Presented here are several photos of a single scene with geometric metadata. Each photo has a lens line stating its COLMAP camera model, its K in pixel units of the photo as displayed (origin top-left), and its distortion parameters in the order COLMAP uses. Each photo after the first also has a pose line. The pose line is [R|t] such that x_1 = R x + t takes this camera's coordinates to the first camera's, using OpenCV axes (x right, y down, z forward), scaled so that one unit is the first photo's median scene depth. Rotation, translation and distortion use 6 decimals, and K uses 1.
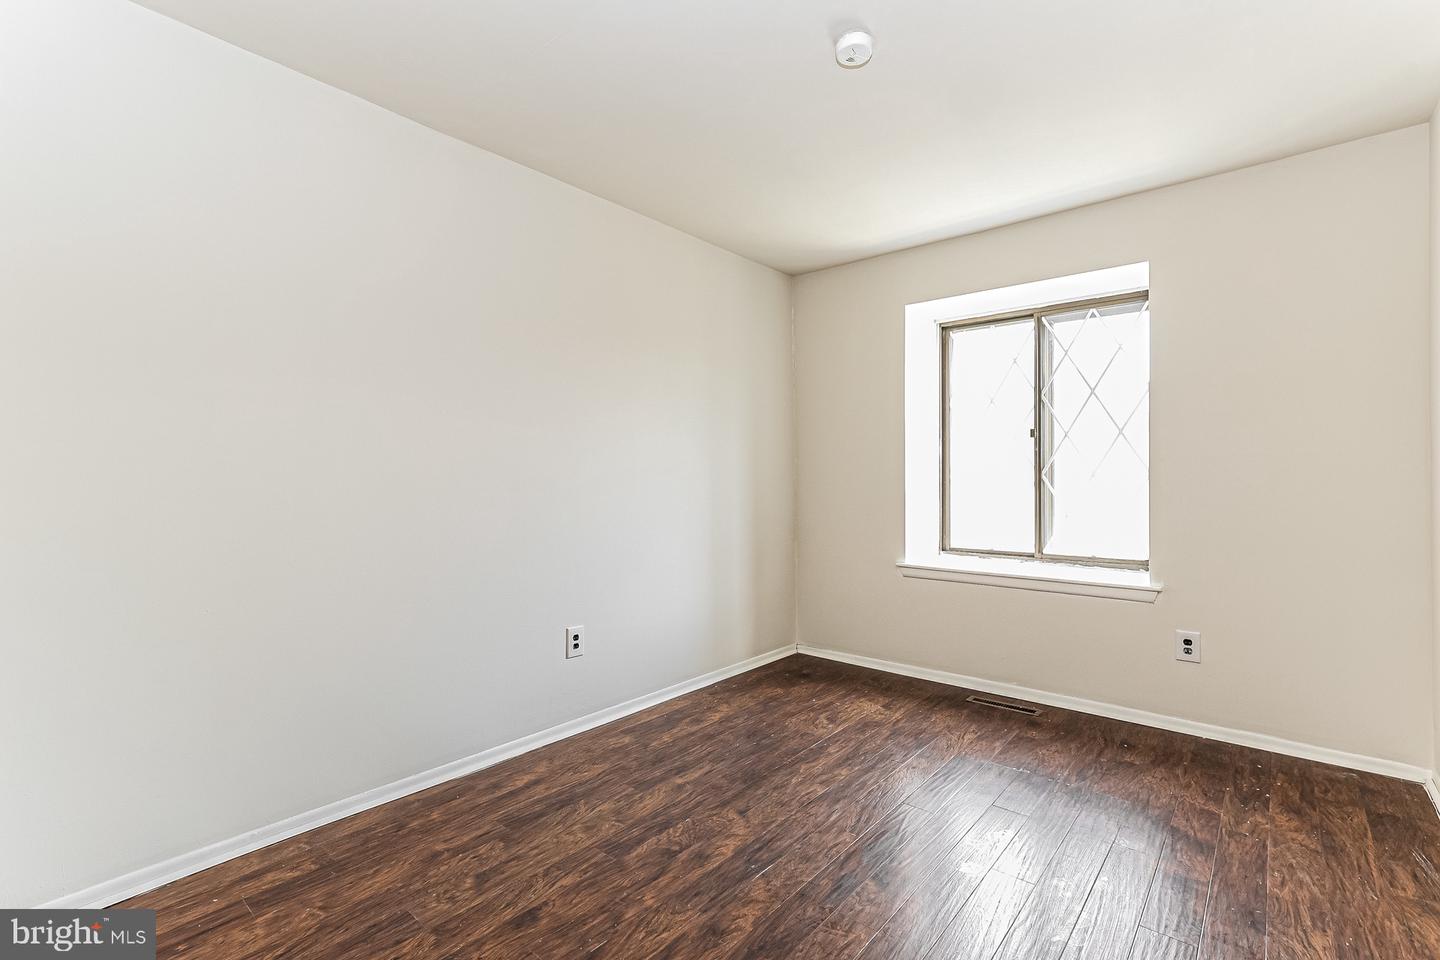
lens RADIAL K [[658.1, 0, 702.4], [0, 658.1, 481.9], [0, 0, 1]] dist [0.000624, 0.000509]
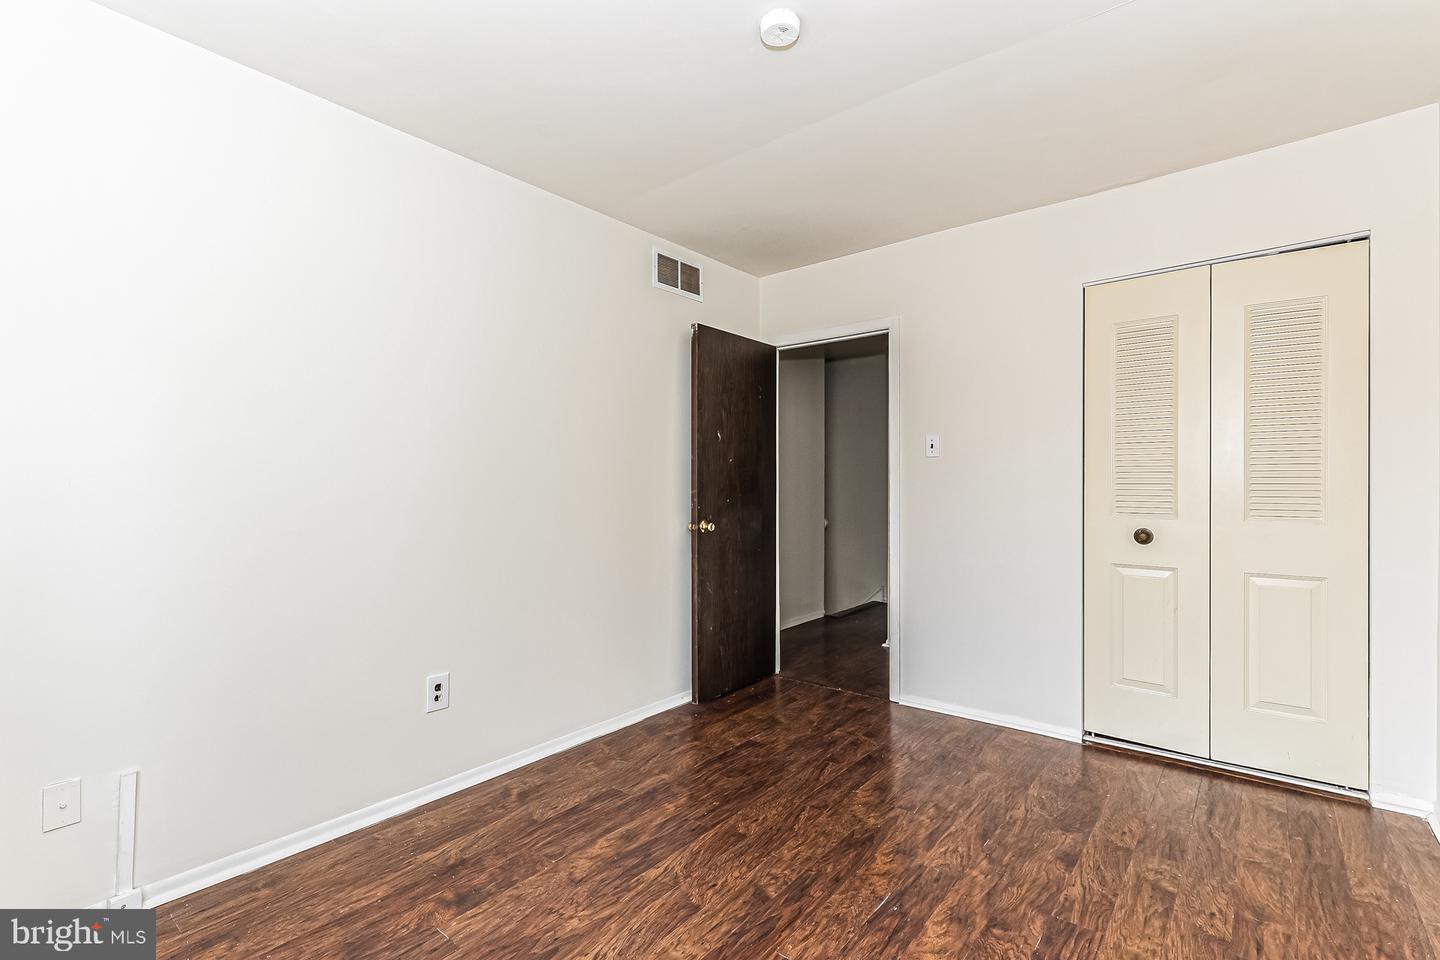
lens RADIAL K [[658.1, 0, 702.4], [0, 658.1, 481.9], [0, 0, 1]] dist [0.000624, 0.000509]
pose [[-0.999424, 0.007326, -0.033129, 0.294204], [0.007424, 0.999968, -0.002824, -0.010766], [0.033107, -0.003068, -0.999447, 1.508180]]
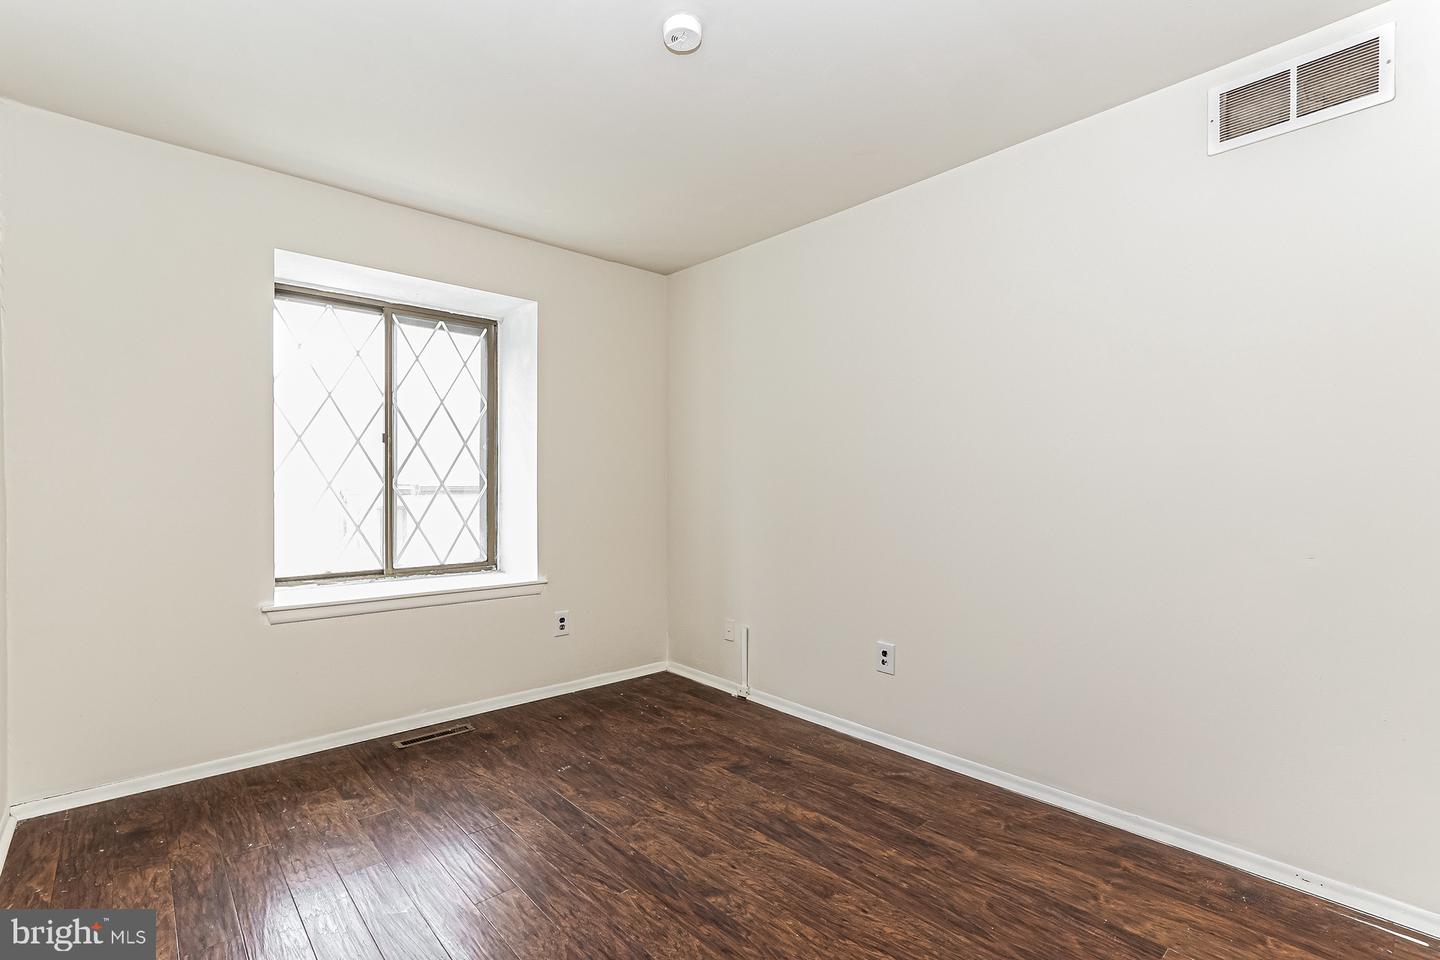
lens RADIAL K [[664.9, 0, 722.2], [0, 664.9, 485.3], [0, 0, 1]] dist [0.001655, 0.000261]
pose [[0.105761, 0.002951, 0.994387, -0.554566], [0.004343, 0.999985, -0.003429, -0.005048], [-0.994382, 0.004682, 0.105746, 0.662270]]
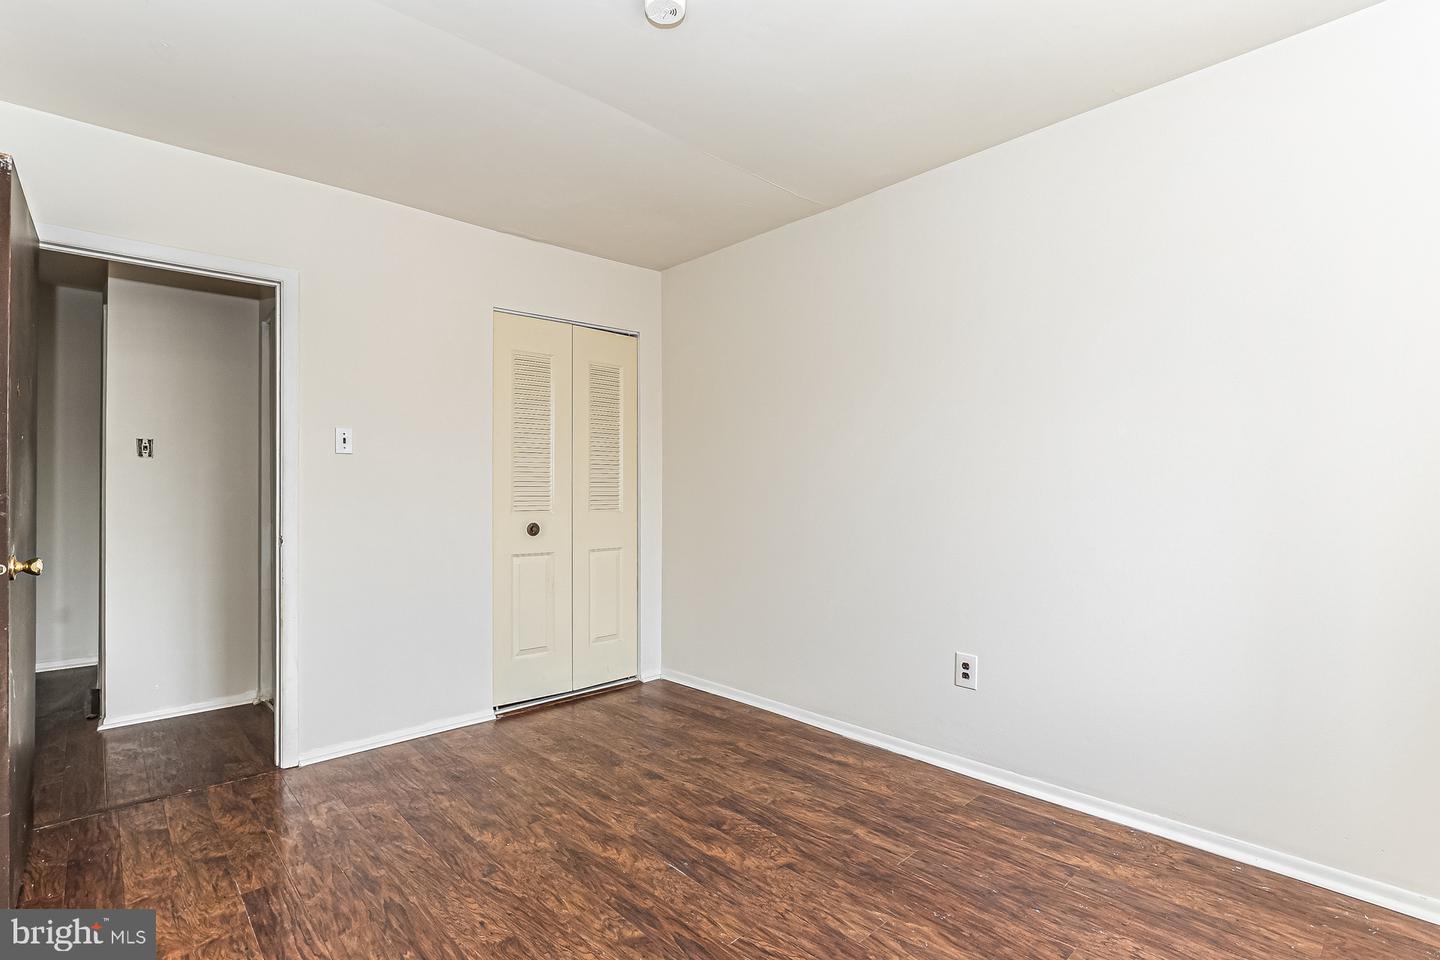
lens RADIAL K [[662.8, 0, 715.3], [0, 662.8, 485.2], [0, 0, 1]] dist [-0.014666, 0.000156]
pose [[-0.097627, -0.003139, -0.995218, 0.866330], [-0.000129, 0.999995, -0.003141, -0.003486], [0.995223, -0.000178, -0.097627, 0.902530]]
